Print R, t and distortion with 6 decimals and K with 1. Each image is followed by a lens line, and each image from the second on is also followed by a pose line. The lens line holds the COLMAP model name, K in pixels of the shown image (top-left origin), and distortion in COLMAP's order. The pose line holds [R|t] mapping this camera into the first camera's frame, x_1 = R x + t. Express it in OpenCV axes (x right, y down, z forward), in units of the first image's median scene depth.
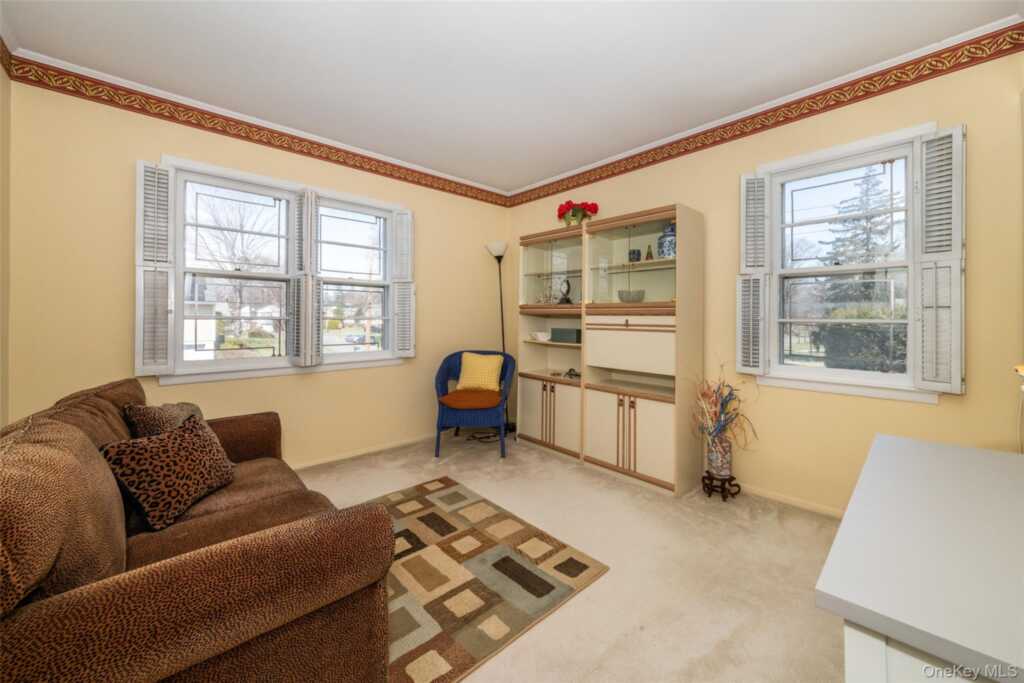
lens RADIAL K [[391.4, 0, 511.5], [0, 391.4, 314.1], [0, 0, 1]] dist [0.000888, 0.000037]
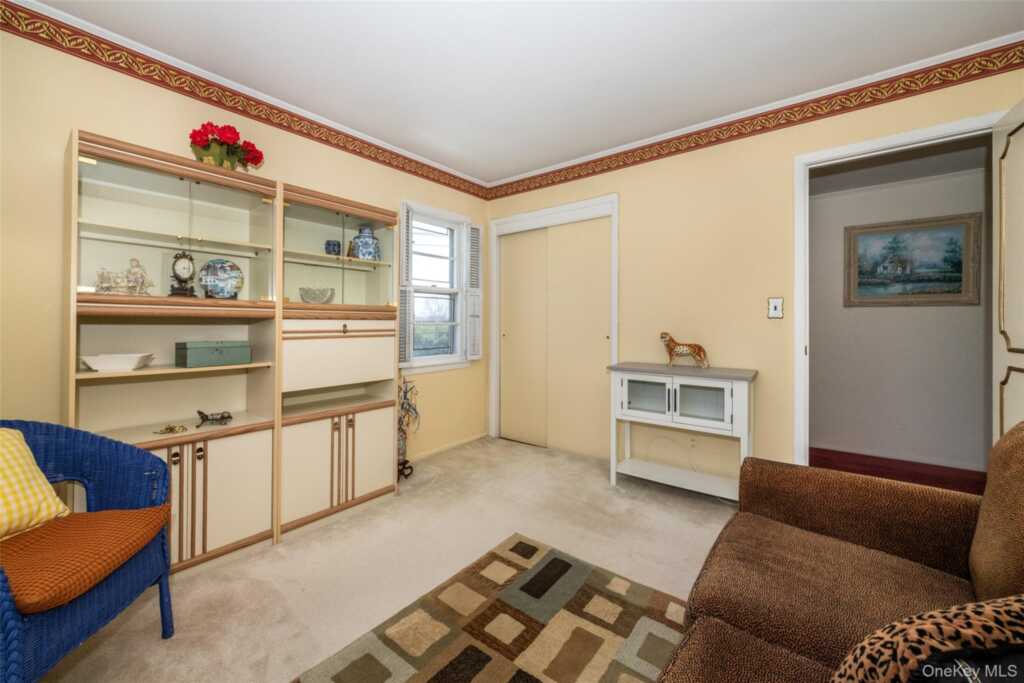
lens RADIAL K [[399.9, 0, 511.4], [0, 399.9, 321.1], [0, 0, 1]] dist [-0.012960, -0.000027]
pose [[-0.157761, 0.003005, 0.987473, -0.614958], [-0.002325, 0.999991, -0.003414, 0.008772], [-0.987475, -0.002834, -0.157753, 0.793874]]
